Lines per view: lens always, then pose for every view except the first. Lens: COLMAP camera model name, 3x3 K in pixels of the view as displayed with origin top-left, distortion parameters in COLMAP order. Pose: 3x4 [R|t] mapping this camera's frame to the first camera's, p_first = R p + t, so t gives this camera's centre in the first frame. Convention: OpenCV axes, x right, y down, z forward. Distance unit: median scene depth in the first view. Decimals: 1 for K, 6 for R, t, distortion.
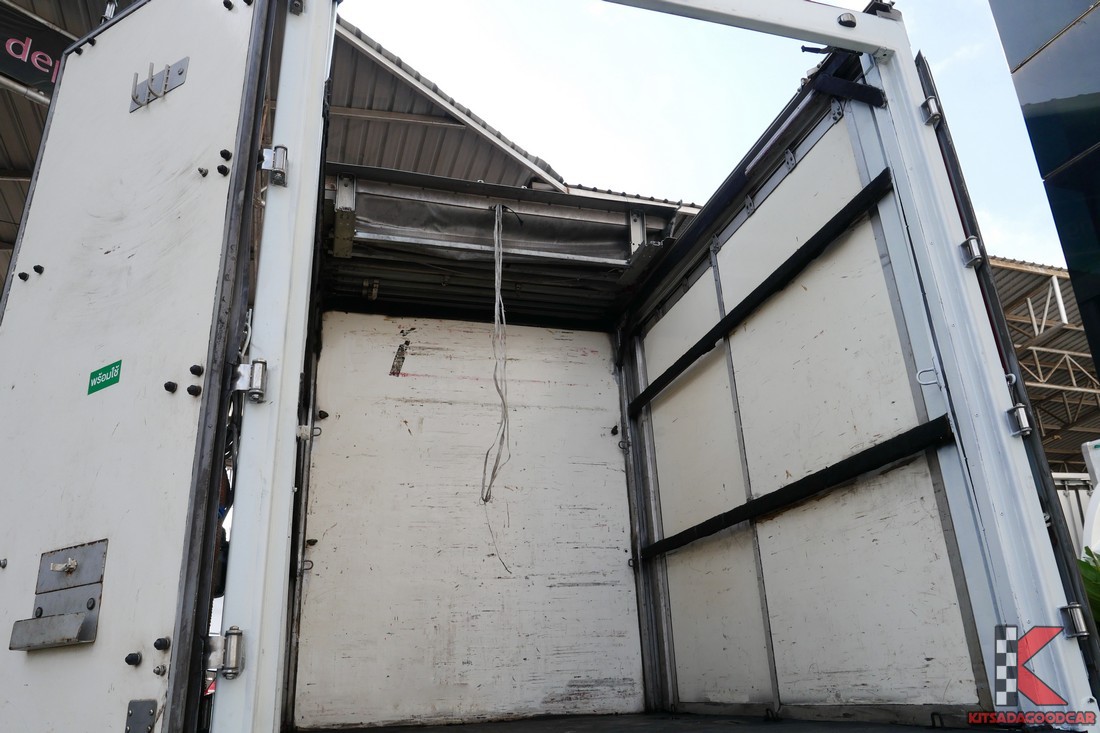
lens RADIAL K [[804.9, 0, 550.0], [0, 804.9, 366.5], [0, 0, 1]] dist [-0.032798, -0.005605]
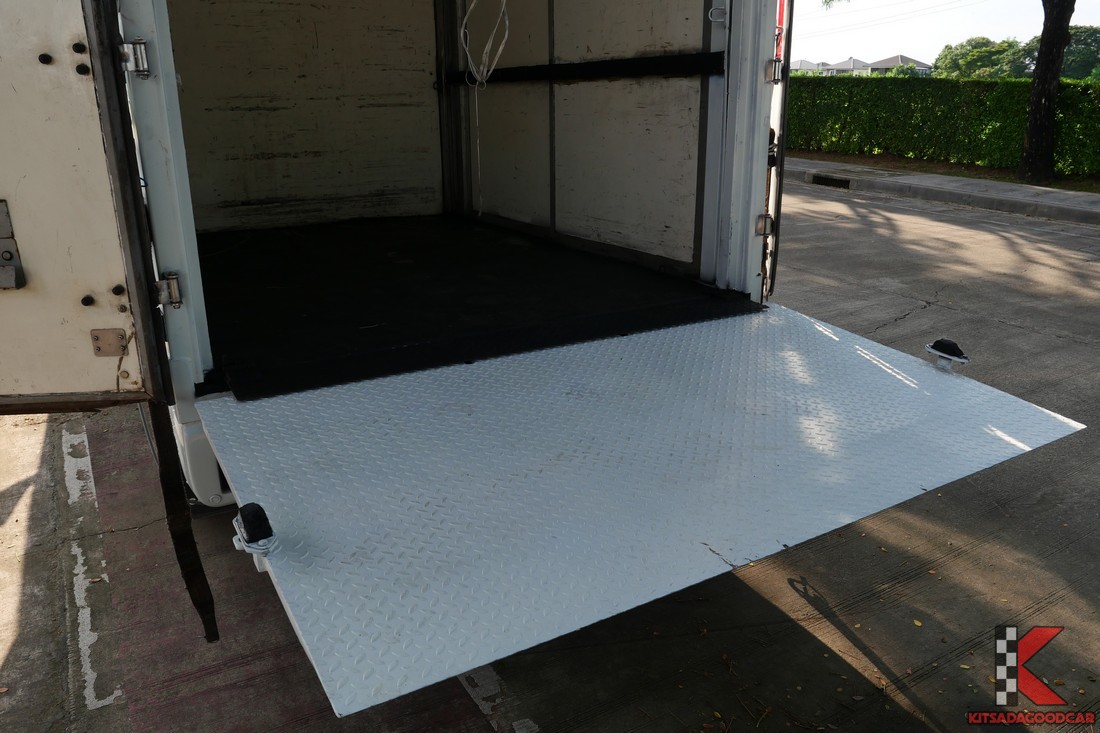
lens RADIAL K [[804.9, 0, 550.0], [0, 804.9, 366.5], [0, 0, 1]] dist [-0.032798, -0.005605]
pose [[0.964133, -0.044745, 0.261621, -0.064971], [-0.131899, 0.774590, 0.618557, -0.197007], [-0.230326, -0.630879, 0.740906, -0.093772]]
